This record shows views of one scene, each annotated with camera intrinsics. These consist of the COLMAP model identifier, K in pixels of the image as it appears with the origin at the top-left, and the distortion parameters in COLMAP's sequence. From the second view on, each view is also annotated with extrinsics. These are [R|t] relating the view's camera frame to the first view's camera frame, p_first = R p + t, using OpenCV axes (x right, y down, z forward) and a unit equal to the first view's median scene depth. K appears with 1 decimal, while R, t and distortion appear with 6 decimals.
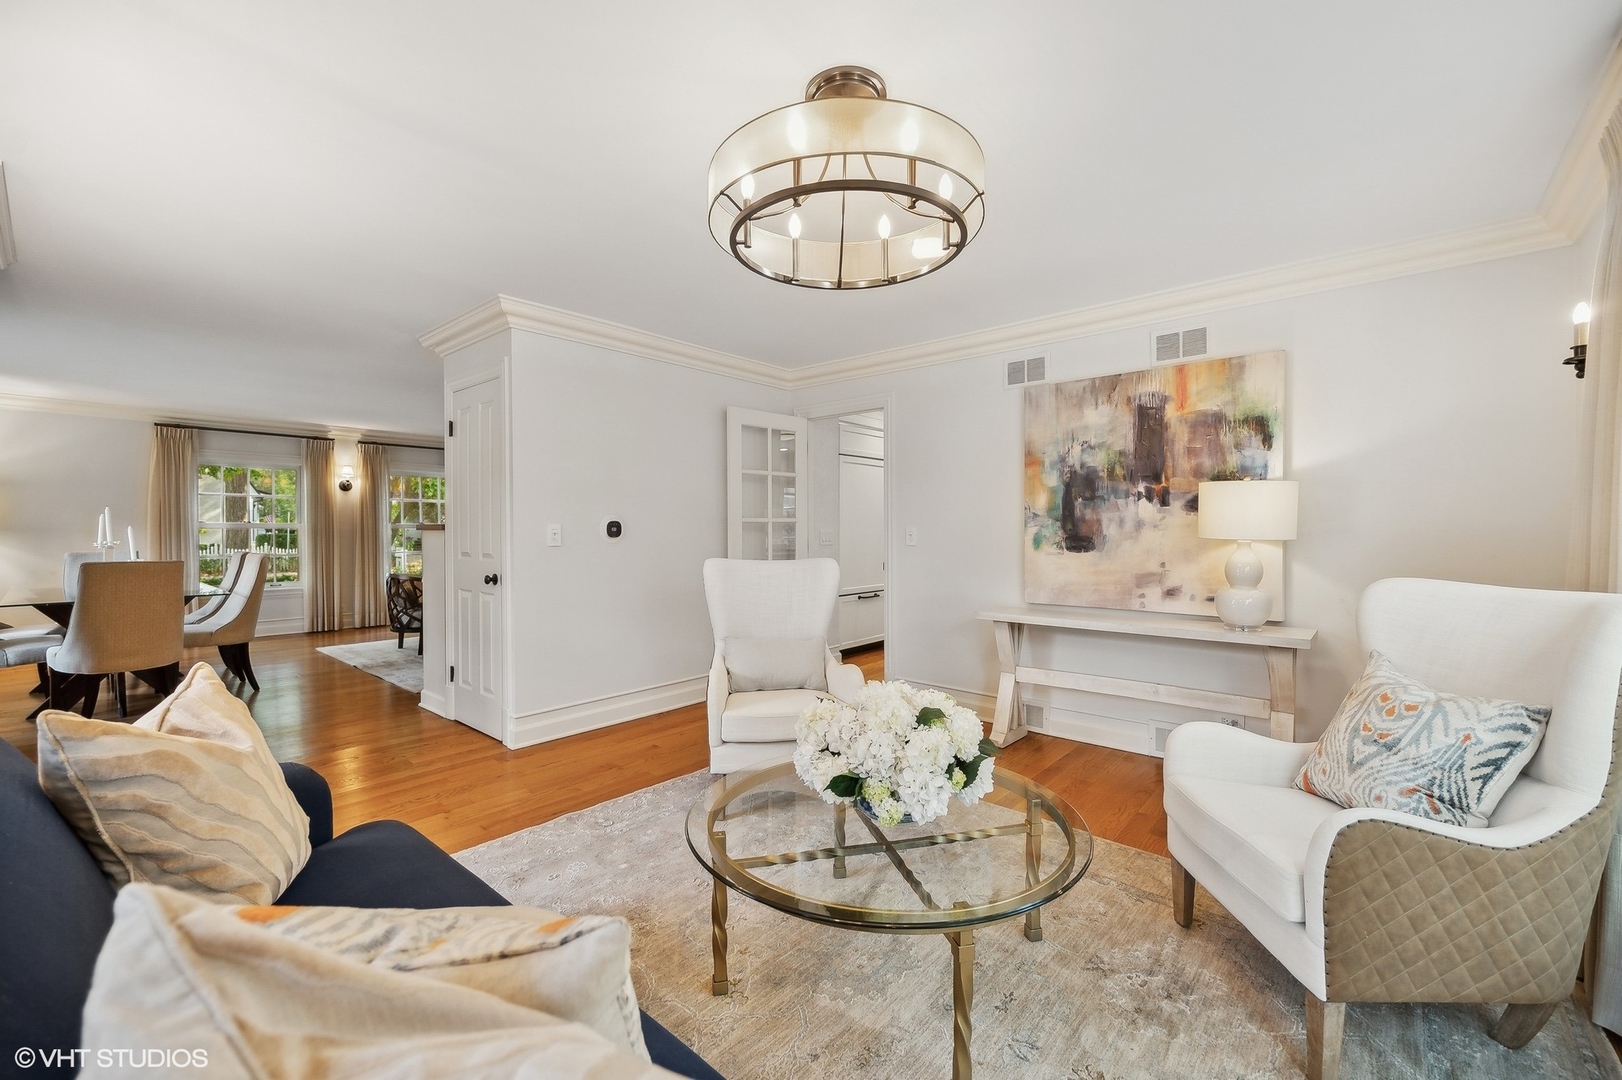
lens RADIAL K [[664.4, 0, 809.1], [0, 664.4, 532.8], [0, 0, 1]] dist [-0.003492, -0.000208]
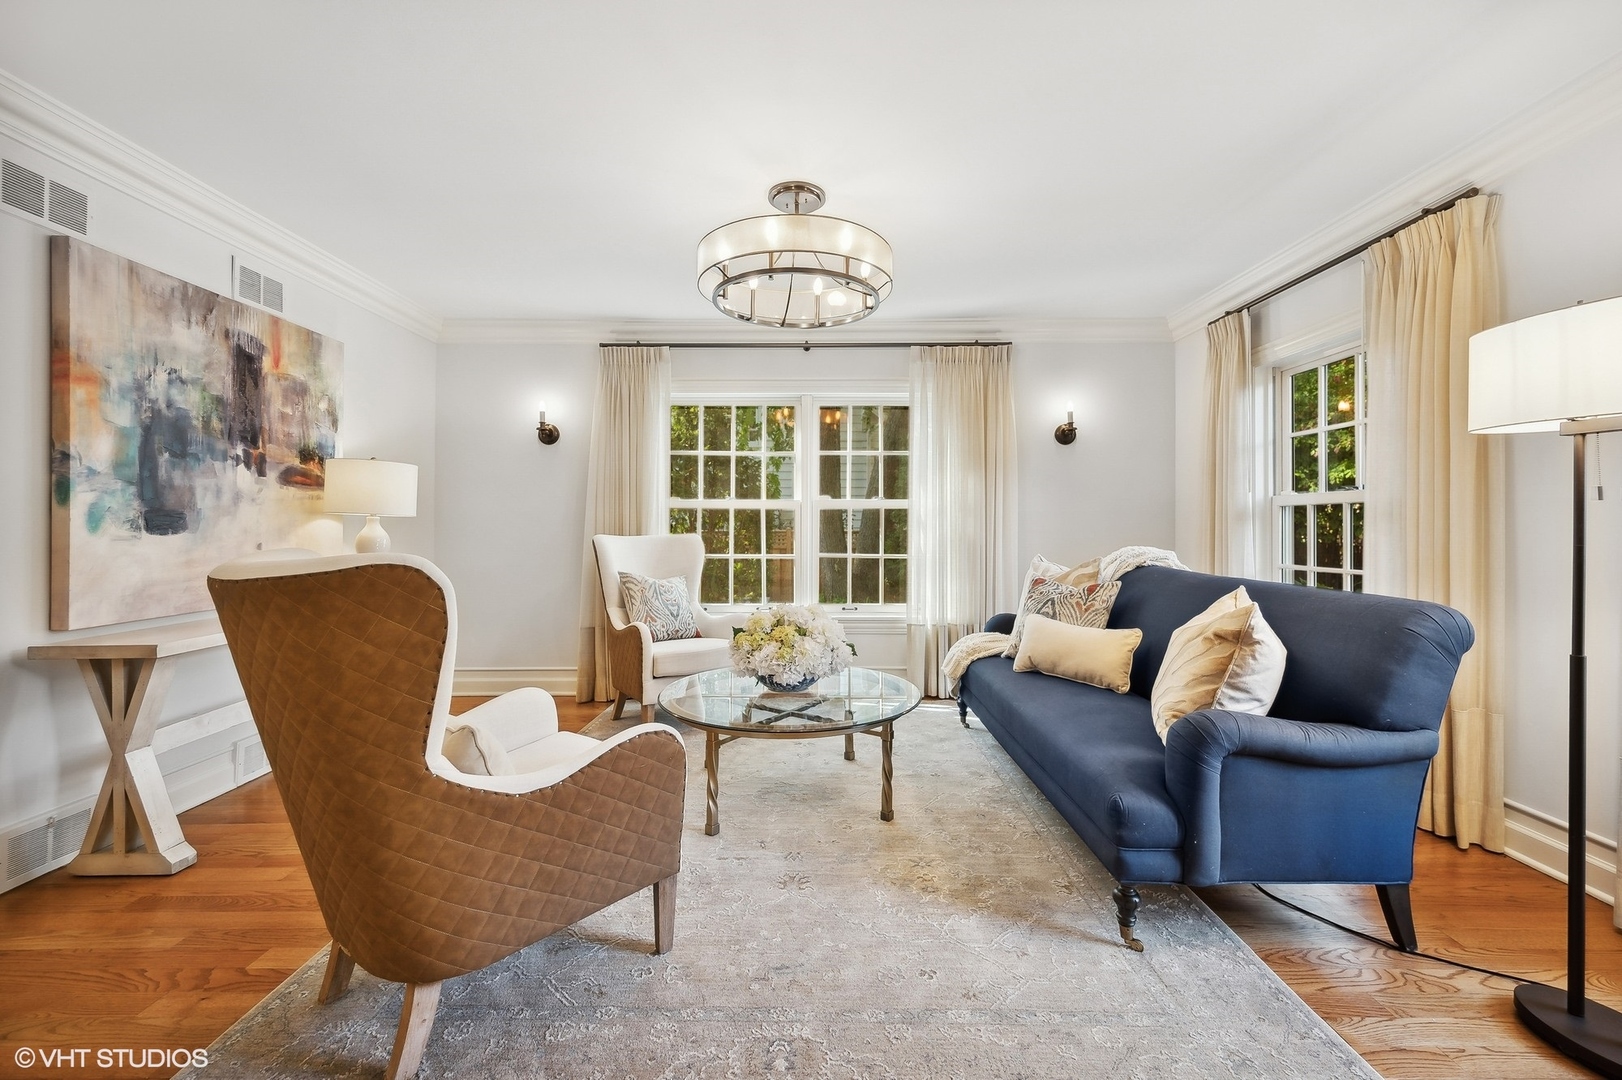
lens RADIAL K [[675.0, 0, 825.8], [0, 675.0, 527.4], [0, 0, 1]] dist [0.001364, -0.000113]
pose [[-0.670487, 0.002327, 0.741918, -0.547895], [0.007105, 0.999969, 0.003285, 0.025596], [-0.741887, 0.007474, -0.670483, 0.993005]]
